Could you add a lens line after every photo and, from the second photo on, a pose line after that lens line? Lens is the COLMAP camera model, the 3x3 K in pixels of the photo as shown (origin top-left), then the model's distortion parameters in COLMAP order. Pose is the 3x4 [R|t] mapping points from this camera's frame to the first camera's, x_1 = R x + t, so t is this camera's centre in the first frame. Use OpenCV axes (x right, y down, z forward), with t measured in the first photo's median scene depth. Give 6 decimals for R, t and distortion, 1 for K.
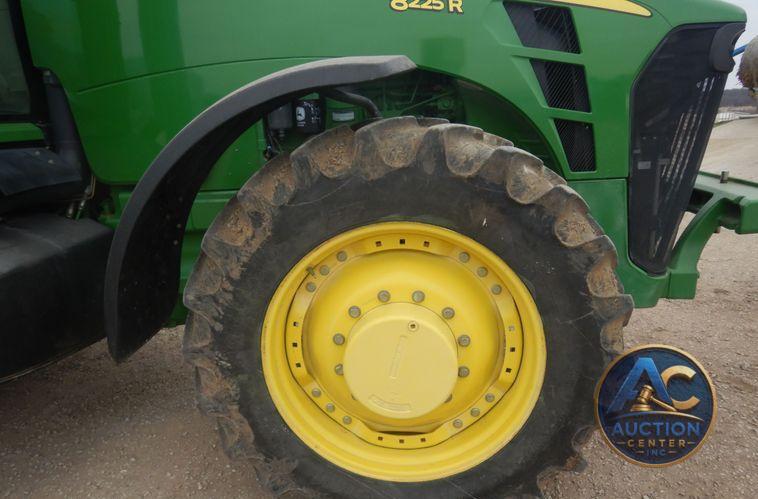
lens RADIAL K [[543.9, 0, 377.6], [0, 543.9, 287.7], [0, 0, 1]] dist [0.003541, 0.003318]
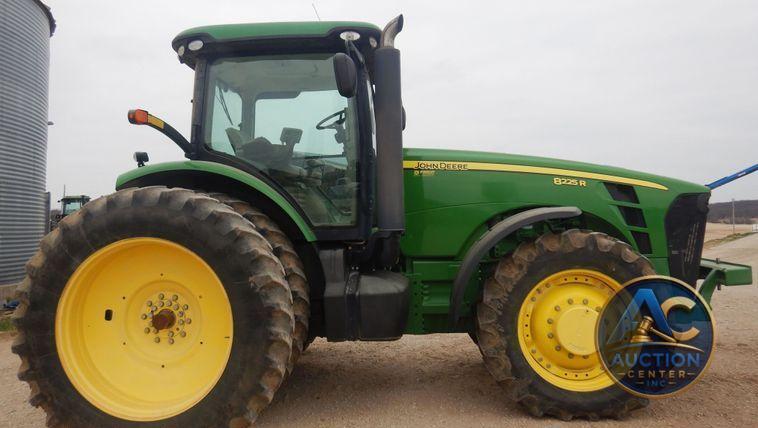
lens RADIAL K [[598.5, 0, 357.6], [0, 598.5, 199.0], [0, 0, 1]] dist [0.000147, -0.006854]
pose [[0.998770, 0.016450, -0.046767, -0.794576], [-0.031123, 0.942337, -0.333216, 0.489743], [0.038589, 0.334262, 0.941690, -1.630592]]
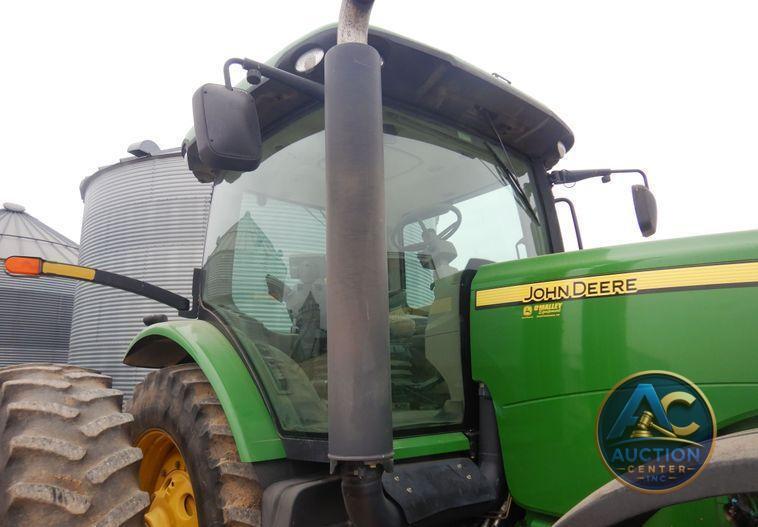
lens RADIAL K [[541.4, 0, 377.0], [0, 541.4, 287.3], [0, 0, 1]] dist [0.005694, -0.000883]
pose [[0.687769, -0.098086, -0.719273, 0.010652], [-0.225930, 0.912698, -0.340497, -0.225141], [0.689877, 0.396689, 0.605564, 0.230044]]
